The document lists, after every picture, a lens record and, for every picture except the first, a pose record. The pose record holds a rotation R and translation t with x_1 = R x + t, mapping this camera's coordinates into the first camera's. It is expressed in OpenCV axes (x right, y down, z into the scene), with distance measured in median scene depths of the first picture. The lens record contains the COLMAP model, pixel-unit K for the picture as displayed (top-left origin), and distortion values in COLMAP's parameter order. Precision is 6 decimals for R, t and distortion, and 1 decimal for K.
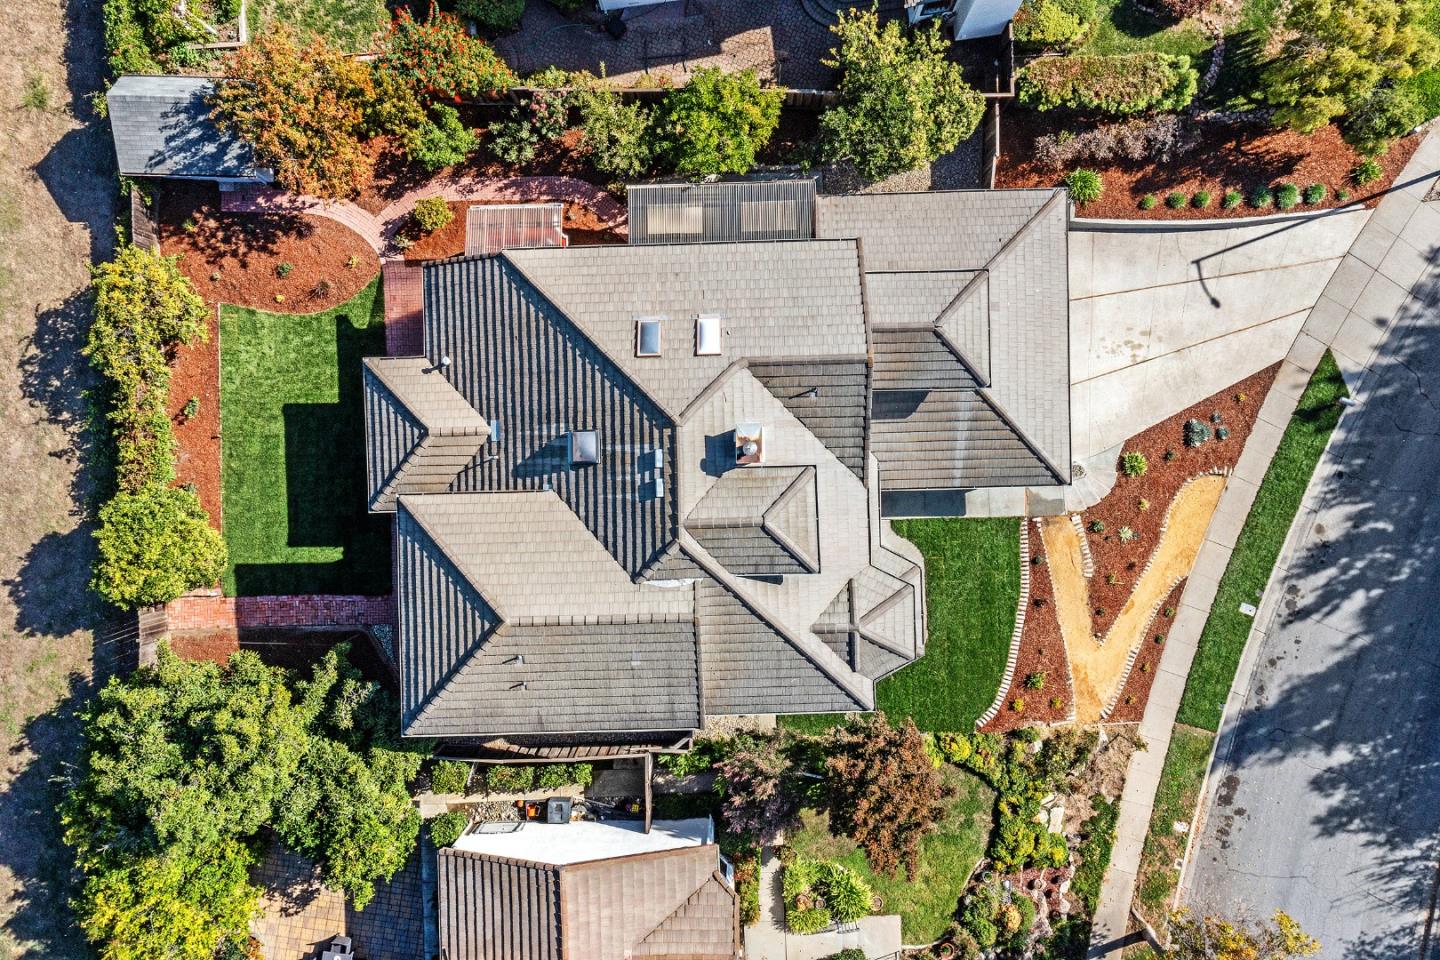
lens RADIAL K [[1133.9, 0, 720.0], [0, 1133.9, 480.0], [0, 0, 1]] dist [0.038764, 0.010843]
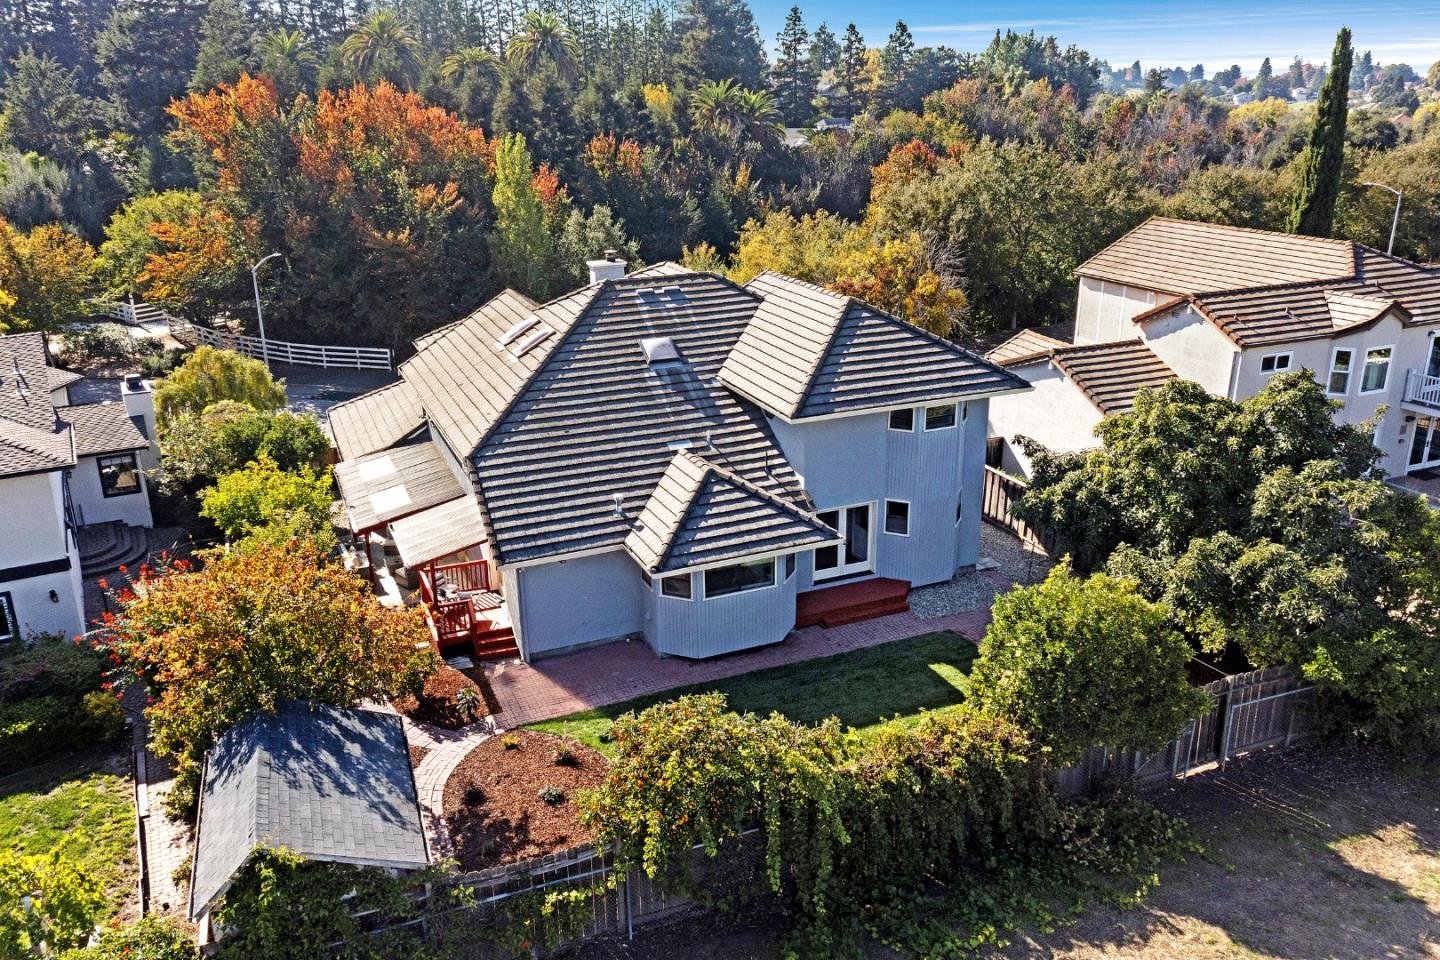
lens RADIAL K [[1133.9, 0, 720.0], [0, 1133.9, 480.0], [0, 0, 1]] dist [0.038764, 0.010843]
pose [[-0.371755, -0.274581, 0.886794, -0.970843], [0.927938, -0.137693, 0.346369, -0.313765], [0.026999, 0.951654, 0.305983, 0.772443]]
